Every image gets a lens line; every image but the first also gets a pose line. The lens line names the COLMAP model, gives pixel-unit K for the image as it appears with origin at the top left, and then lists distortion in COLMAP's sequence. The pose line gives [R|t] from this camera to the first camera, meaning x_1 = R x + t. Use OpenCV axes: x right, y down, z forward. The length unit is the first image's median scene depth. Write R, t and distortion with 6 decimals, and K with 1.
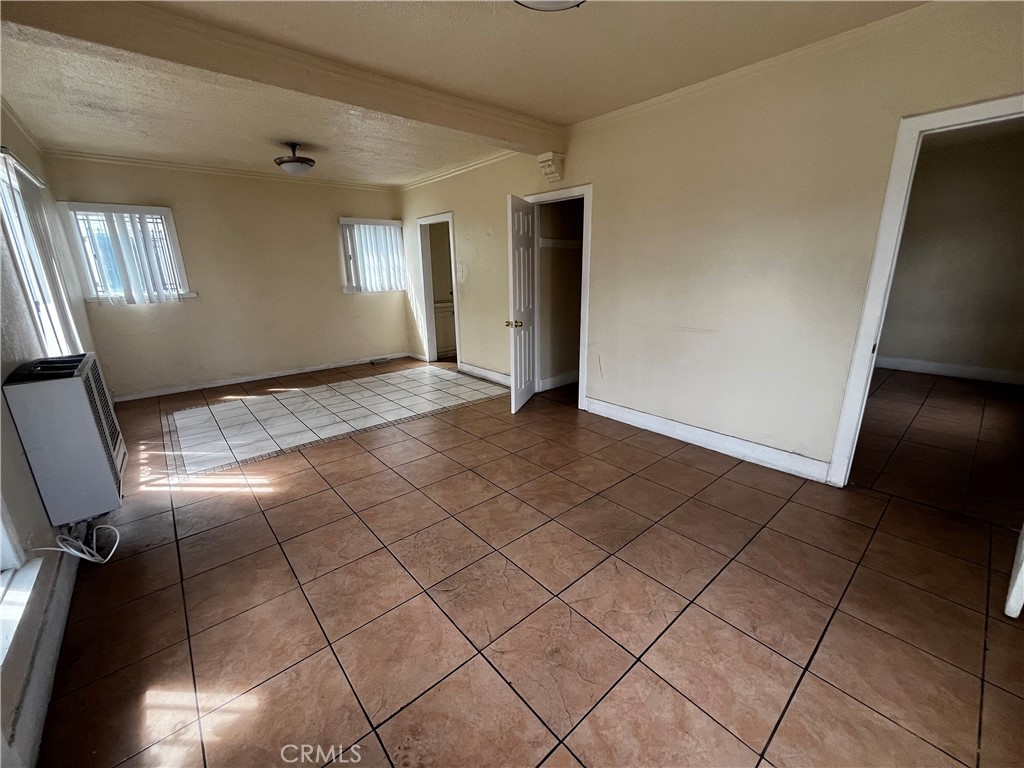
lens RADIAL K [[413.5, 0, 512.0], [0, 413.5, 384.0], [0, 0, 1]] dist [-0.001971, 0.000094]
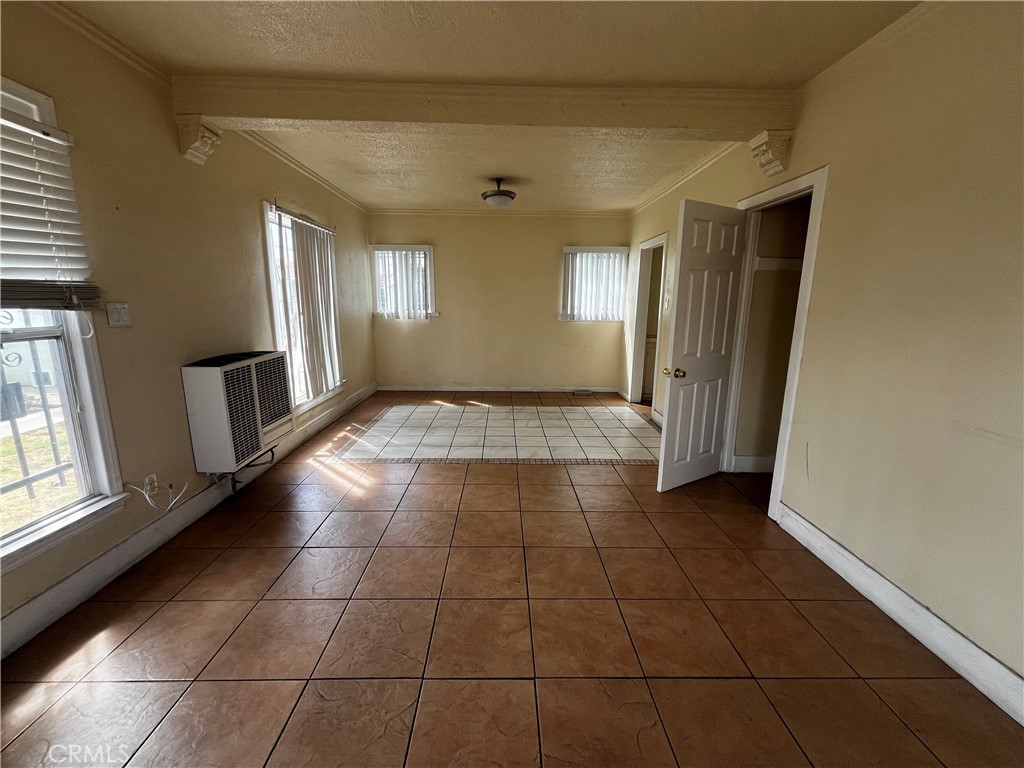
lens RADIAL K [[413.5, 0, 512.0], [0, 413.5, 384.0], [0, 0, 1]] dist [-0.001971, 0.000094]
pose [[0.771309, 0.151376, -0.618196, 0.225835], [-0.194540, 0.980891, -0.002534, -0.063968], [0.606000, 0.122218, 0.786020, 0.235790]]
